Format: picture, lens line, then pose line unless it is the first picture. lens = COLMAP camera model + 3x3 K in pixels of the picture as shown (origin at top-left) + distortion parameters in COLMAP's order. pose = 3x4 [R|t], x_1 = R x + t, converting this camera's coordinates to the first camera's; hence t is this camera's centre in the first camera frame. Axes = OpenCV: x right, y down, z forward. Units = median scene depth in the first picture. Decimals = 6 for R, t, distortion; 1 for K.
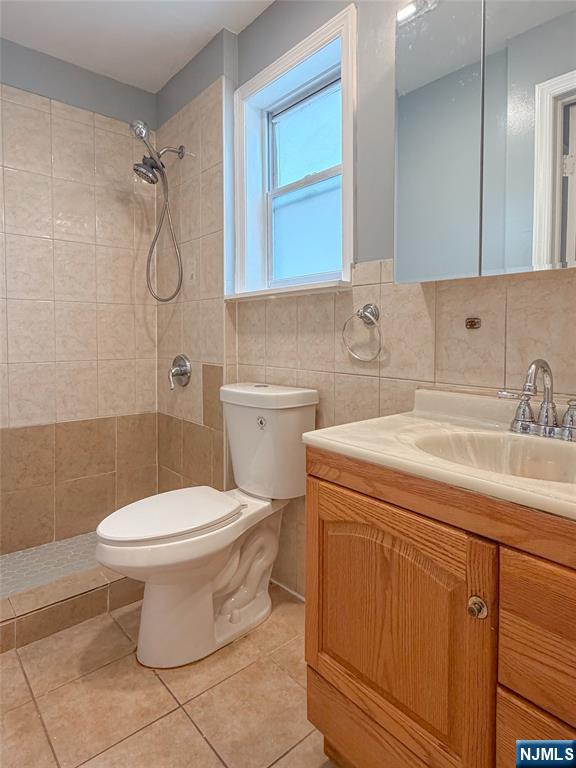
lens RADIAL K [[454.4, 0, 299.4], [0, 454.4, 353.6], [0, 0, 1]] dist [0.002260, 0.000421]
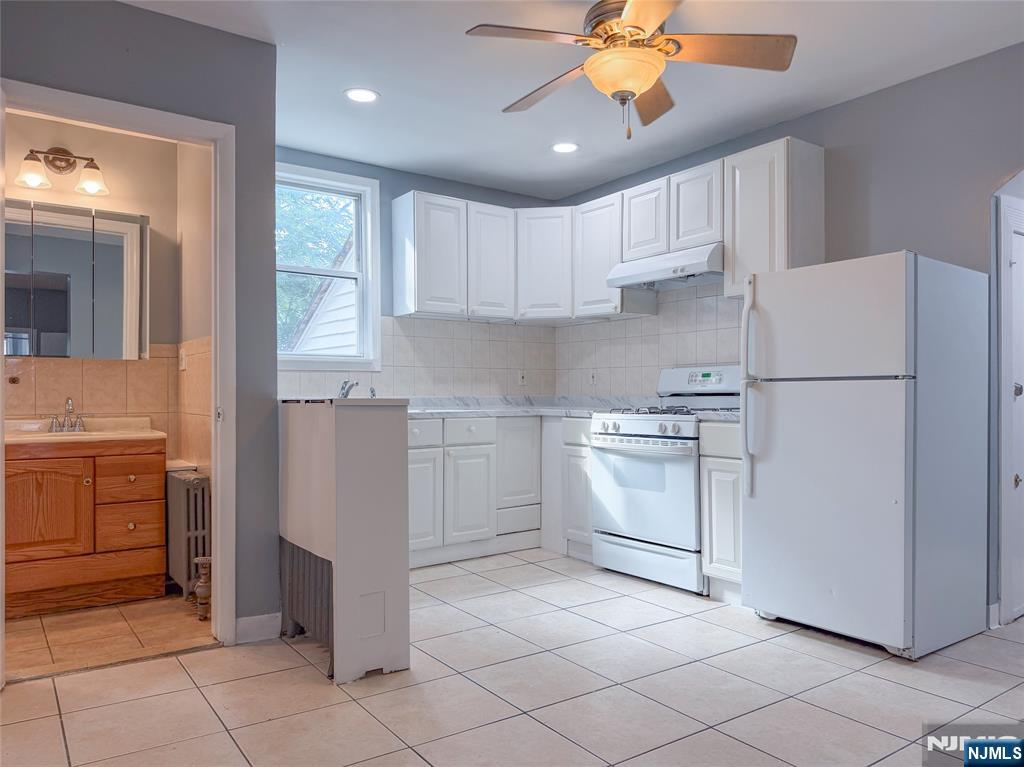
lens RADIAL K [[740.0, 0, 519.2], [0, 740.0, 389.1], [0, 0, 1]] dist [0.062769, -0.094728]
pose [[0.088661, 0.004382, 0.996052, -2.398463], [0.046247, 0.998894, -0.008511, 0.086205], [-0.994988, 0.046819, 0.088361, -1.266841]]
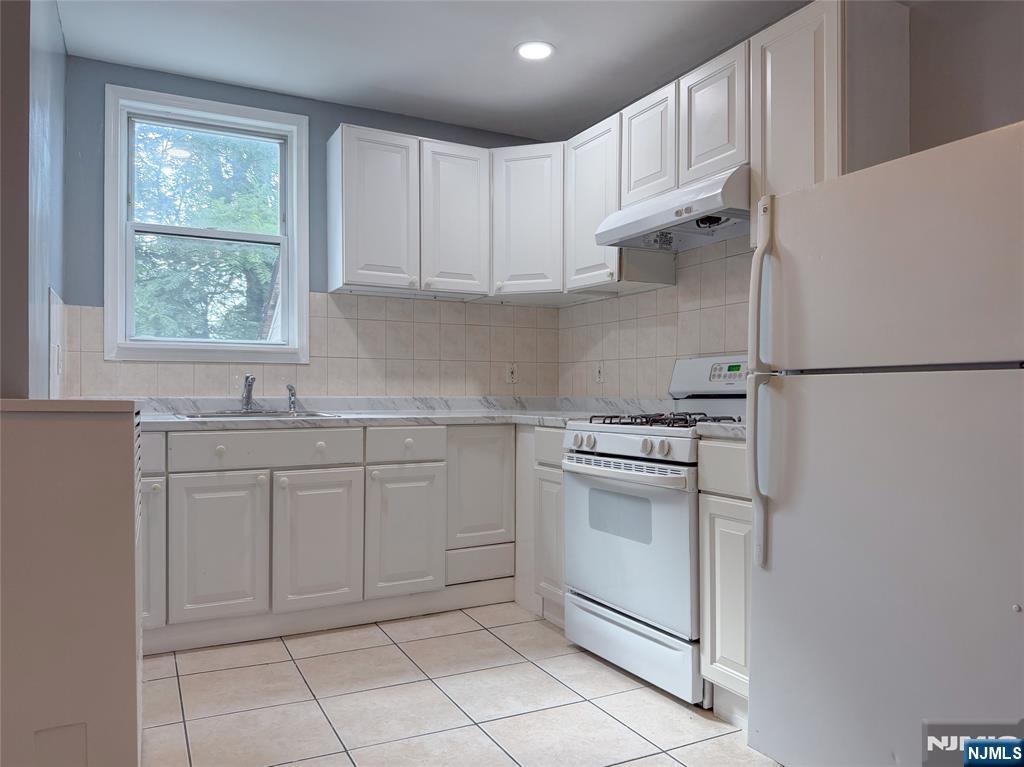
lens RADIAL K [[740.0, 0, 519.0], [0, 740.0, 388.5], [0, 0, 1]] dist [0.062769, -0.094728]
pose [[0.239412, 0.006130, 0.970899, -1.312225], [0.040177, 0.999061, -0.016215, 0.109478], [-0.970087, 0.042890, 0.238941, -1.739123]]
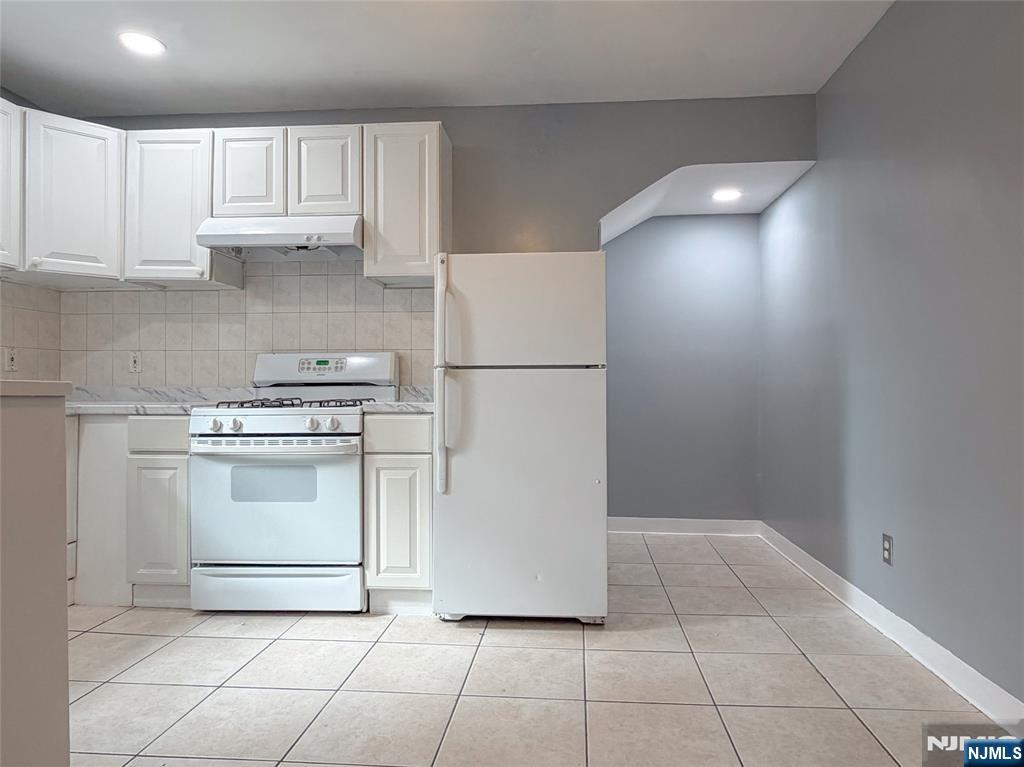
lens RADIAL K [[660.4, 0, 523.0], [0, 660.4, 378.6], [0, 0, 1]] dist [0.002664, -0.005037]
pose [[-0.709703, 0.009681, 0.704435, -1.366329], [0.032012, 0.999316, 0.018518, 0.075039], [-0.703773, 0.035692, -0.709527, -0.462858]]
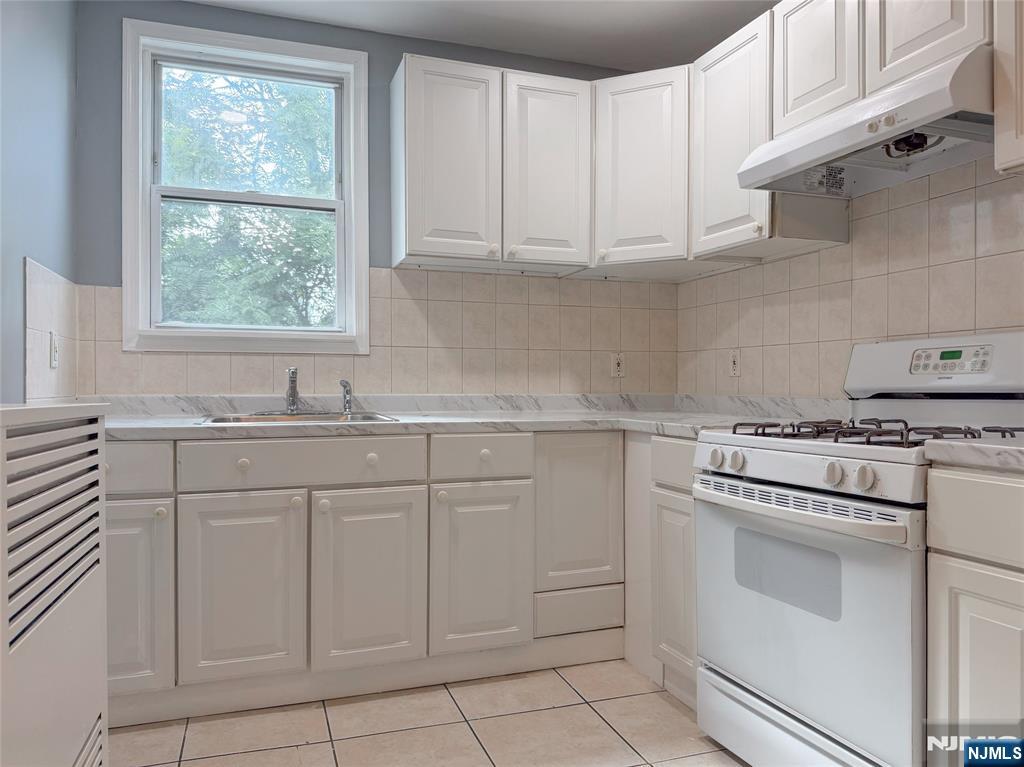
lens RADIAL K [[740.0, 0, 514.6], [0, 740.0, 382.0], [0, 0, 1]] dist [0.062769, -0.094728]
pose [[0.369819, 0.007846, 0.929071, -0.707006], [0.037129, 0.999041, -0.023216, 0.094264], [-0.928362, 0.043081, 0.369173, -1.553488]]
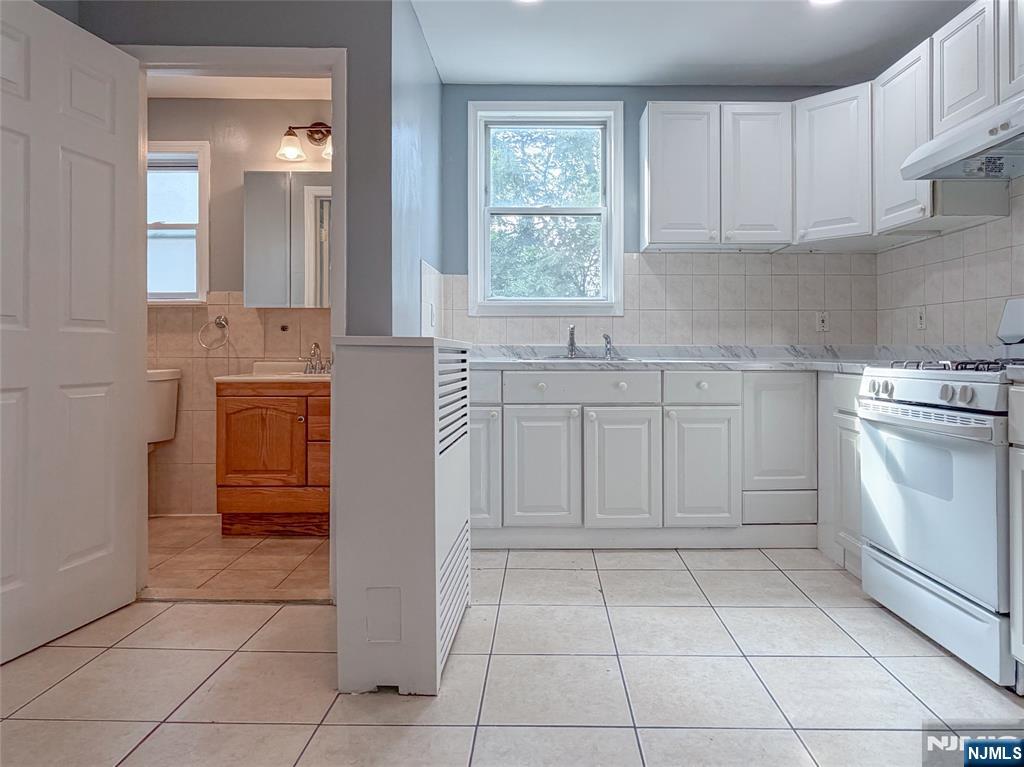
lens RADIAL K [[660.4, 0, 545.1], [0, 660.4, 344.5], [0, 0, 1]] dist [0.002664, -0.005037]
pose [[0.655449, 0.008255, 0.755195, -1.140949], [0.031048, 0.998800, -0.037865, 0.162341], [-0.754601, 0.048266, 0.654406, -1.916218]]
